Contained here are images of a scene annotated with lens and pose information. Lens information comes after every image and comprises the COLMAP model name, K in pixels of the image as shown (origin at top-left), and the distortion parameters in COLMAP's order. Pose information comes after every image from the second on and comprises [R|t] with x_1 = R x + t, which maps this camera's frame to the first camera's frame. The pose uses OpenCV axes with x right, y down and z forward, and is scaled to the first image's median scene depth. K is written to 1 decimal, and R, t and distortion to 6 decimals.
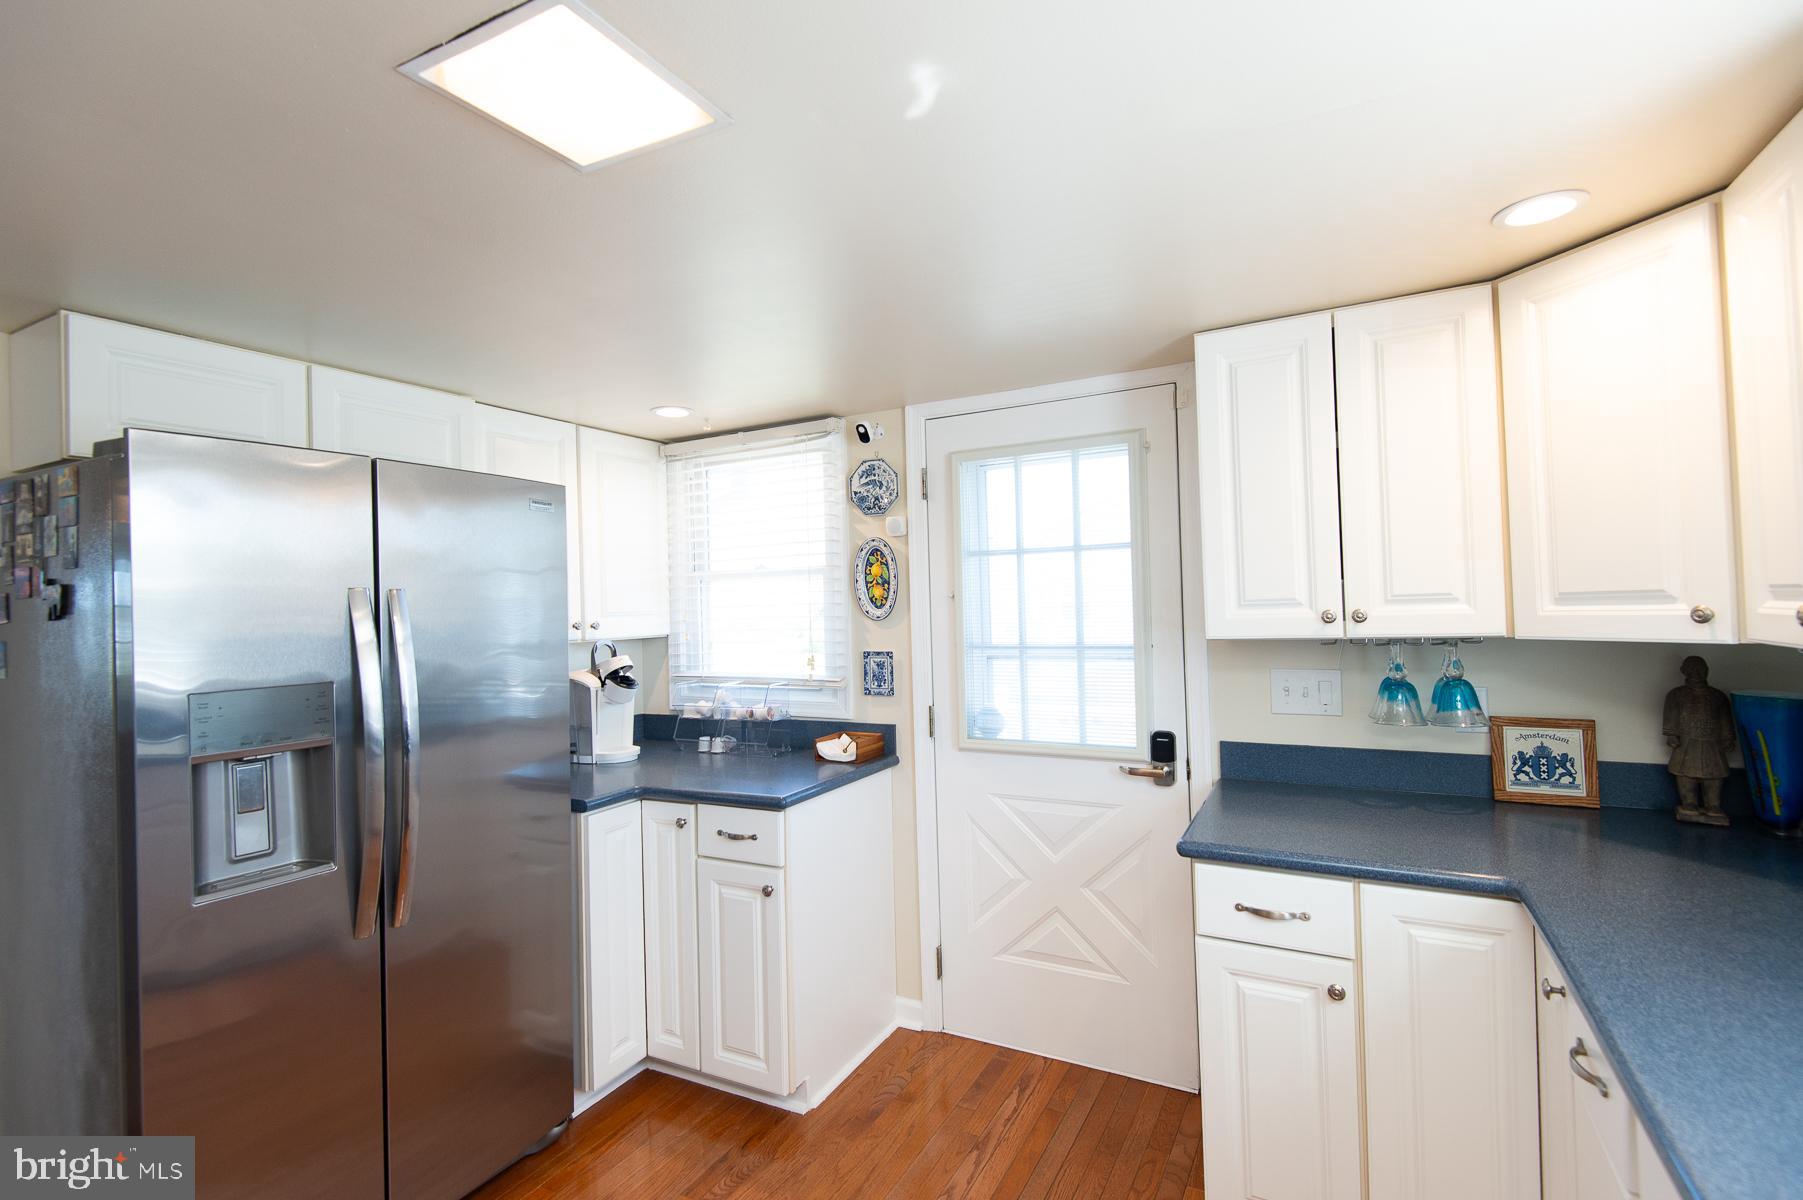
lens RADIAL K [[832.1, 0, 902.4], [0, 832.1, 594.9], [0, 0, 1]] dist [0.034792, -0.027760]
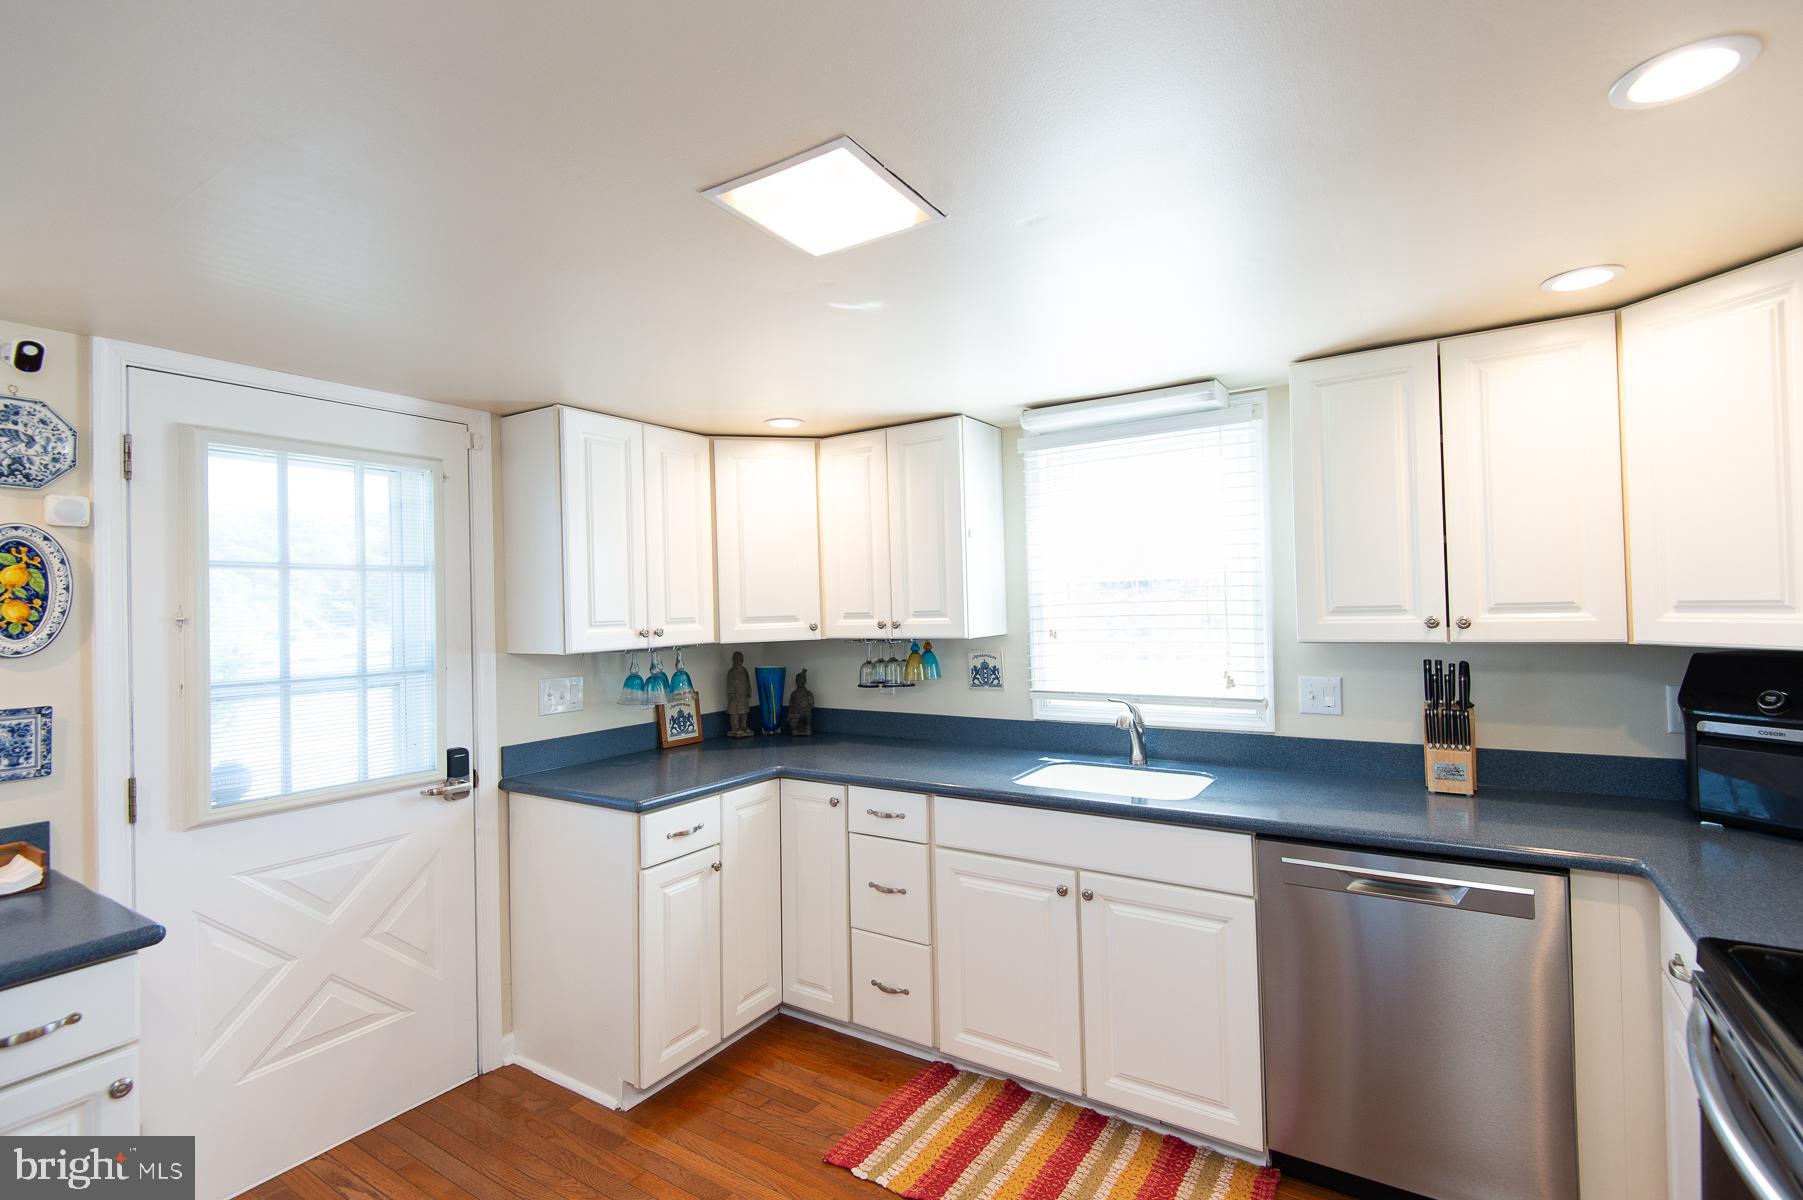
lens RADIAL K [[826.3, 0, 908.5], [0, 826.3, 597.8], [0, 0, 1]] dist [0.037687, -0.026203]
pose [[0.074364, 0.036982, 0.996545, -0.655084], [0.010352, 0.999230, -0.037854, 0.017903], [-0.997177, 0.013131, 0.073924, 0.323448]]
